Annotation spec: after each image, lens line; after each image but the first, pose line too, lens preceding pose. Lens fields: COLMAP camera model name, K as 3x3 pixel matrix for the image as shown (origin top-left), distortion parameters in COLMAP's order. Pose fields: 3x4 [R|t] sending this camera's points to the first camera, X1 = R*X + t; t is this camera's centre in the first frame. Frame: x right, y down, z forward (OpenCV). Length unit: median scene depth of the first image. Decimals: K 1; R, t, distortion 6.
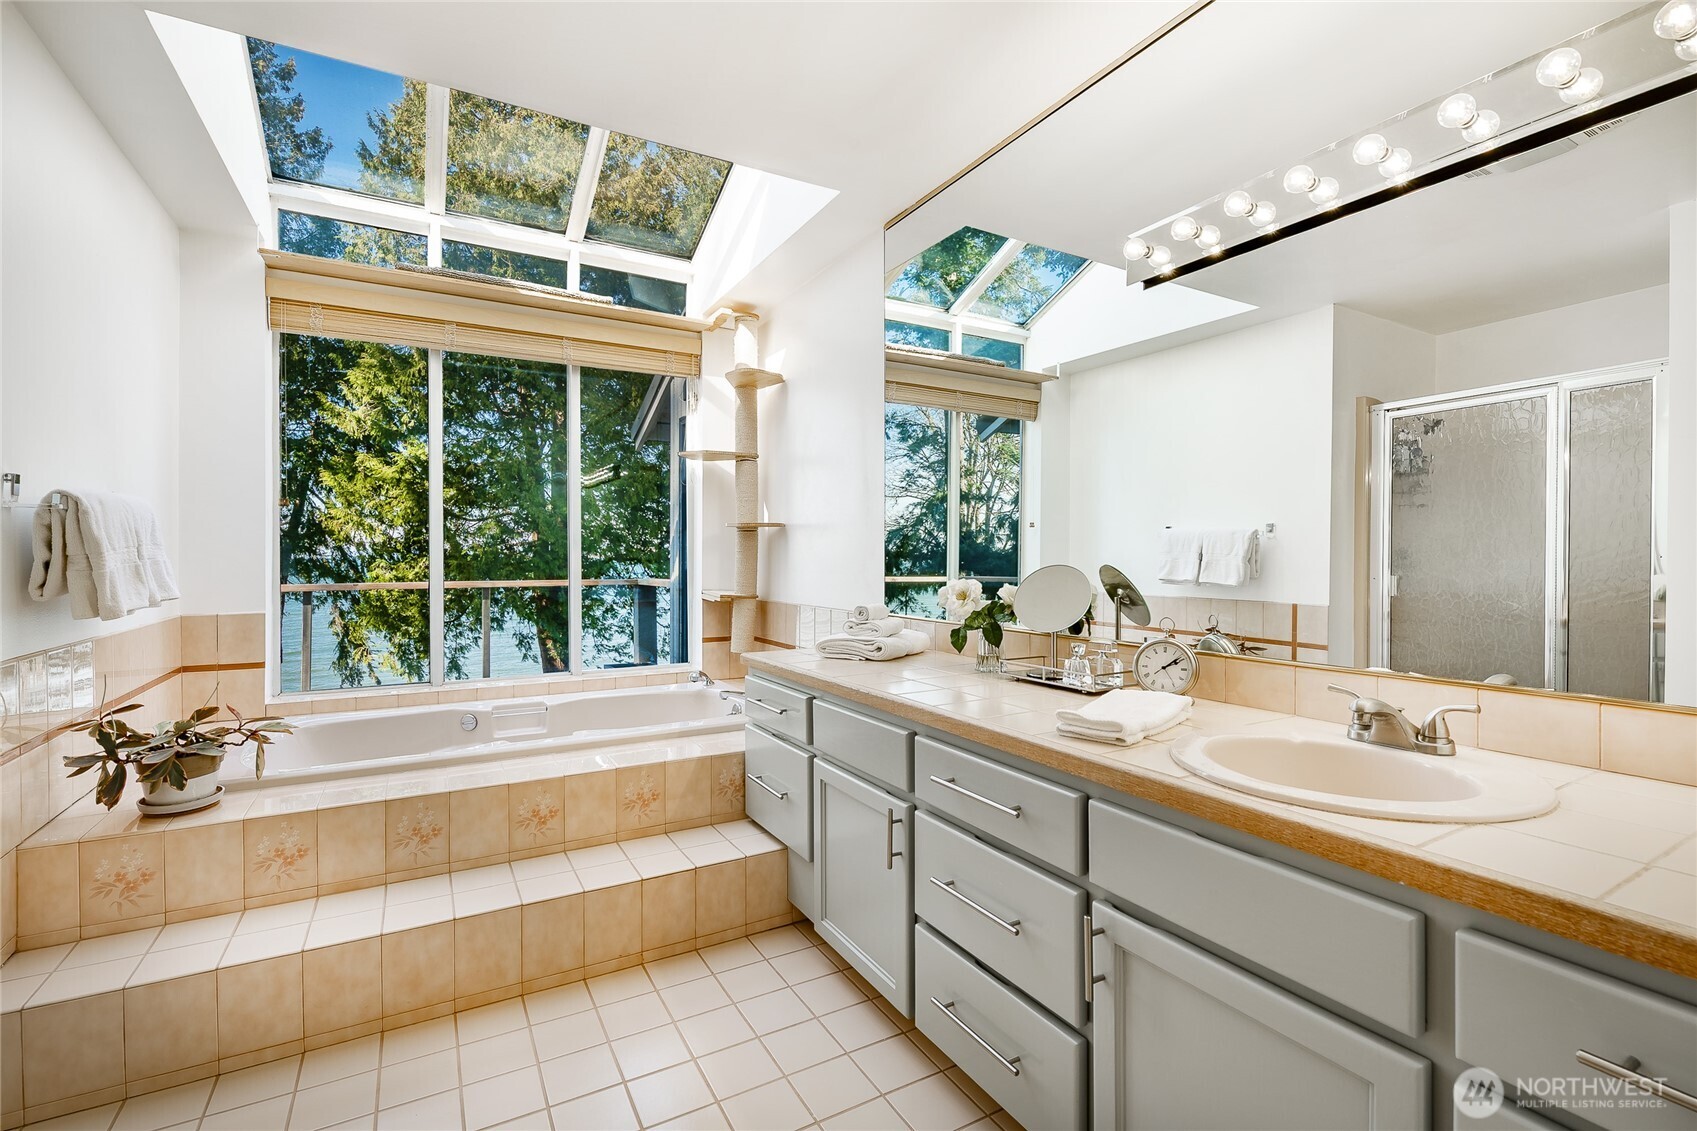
lens RADIAL K [[769.0, 0, 848.2], [0, 769.0, 566.0], [0, 0, 1]] dist [0.001968, -0.000843]
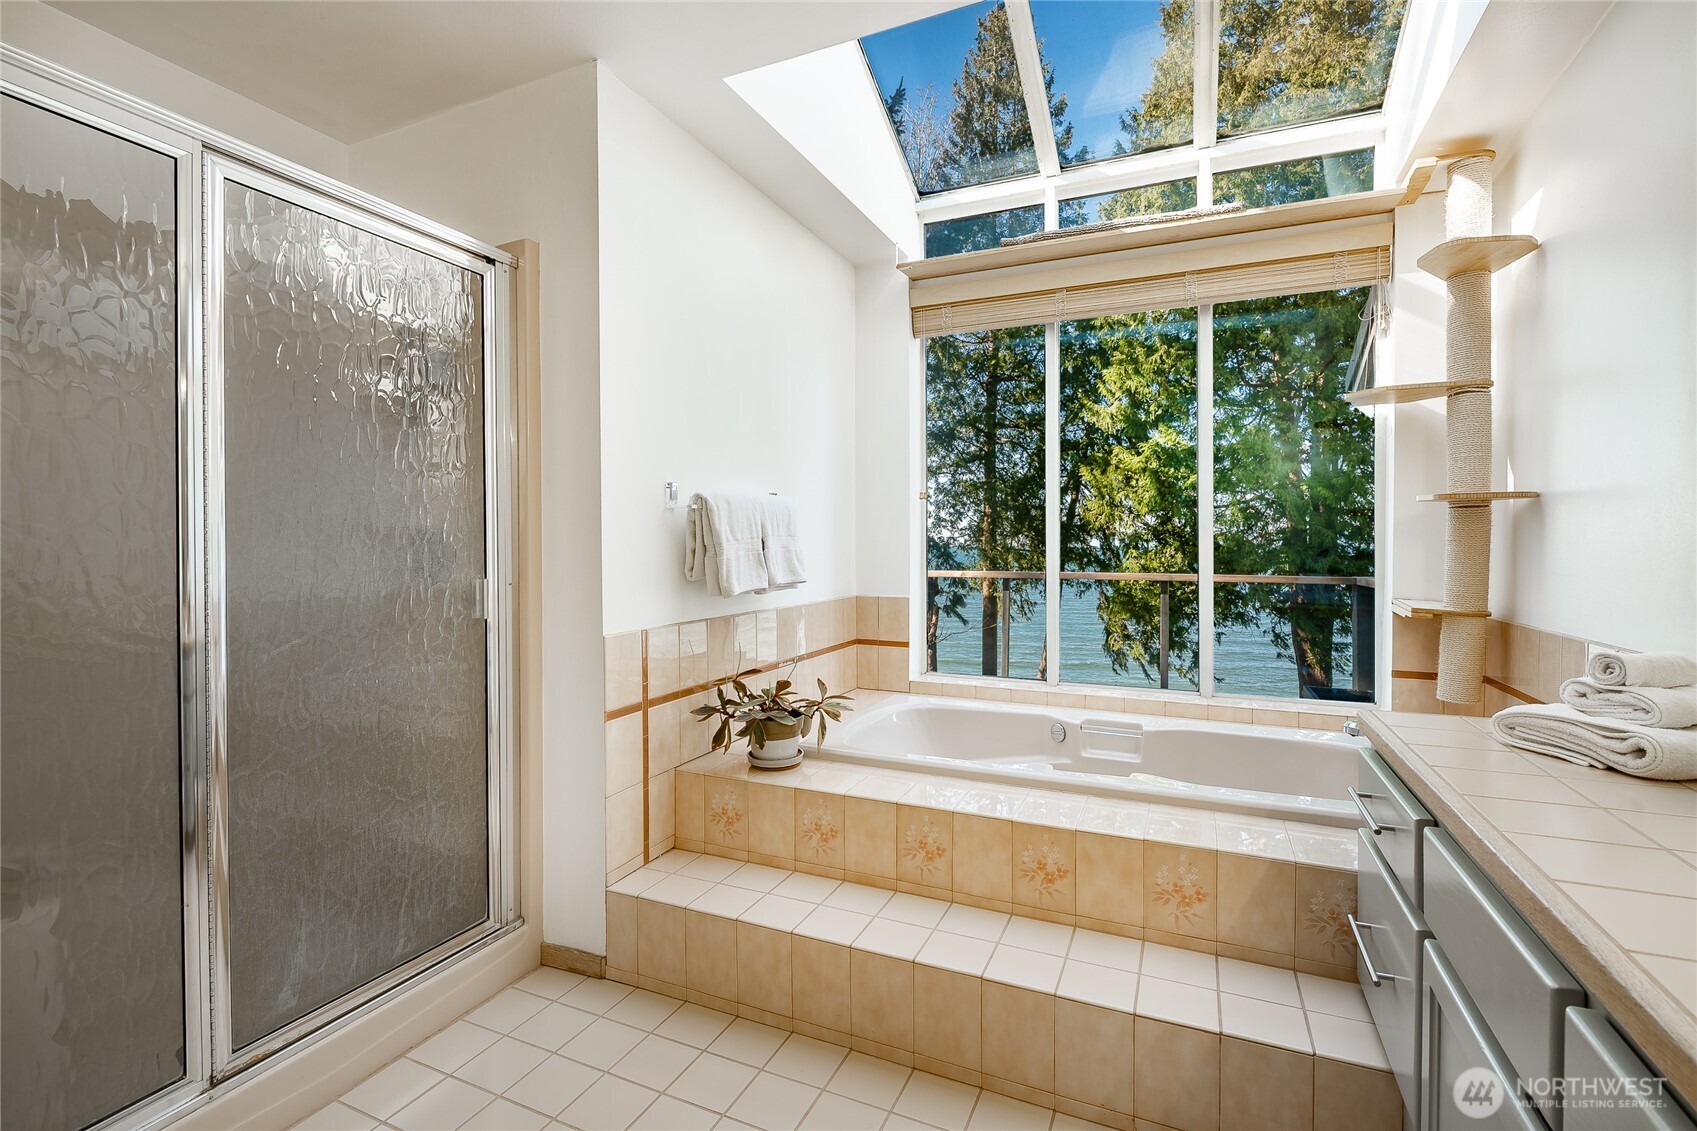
lens RADIAL K [[801.5, 0, 842.0], [0, 801.5, 557.6], [0, 0, 1]] dist [-0.001651, -0.000633]
pose [[0.589289, 0.014414, -0.807794, 0.093981], [-0.012621, 0.999883, 0.008634, -0.003937], [0.807824, 0.005107, 0.589402, 0.218891]]
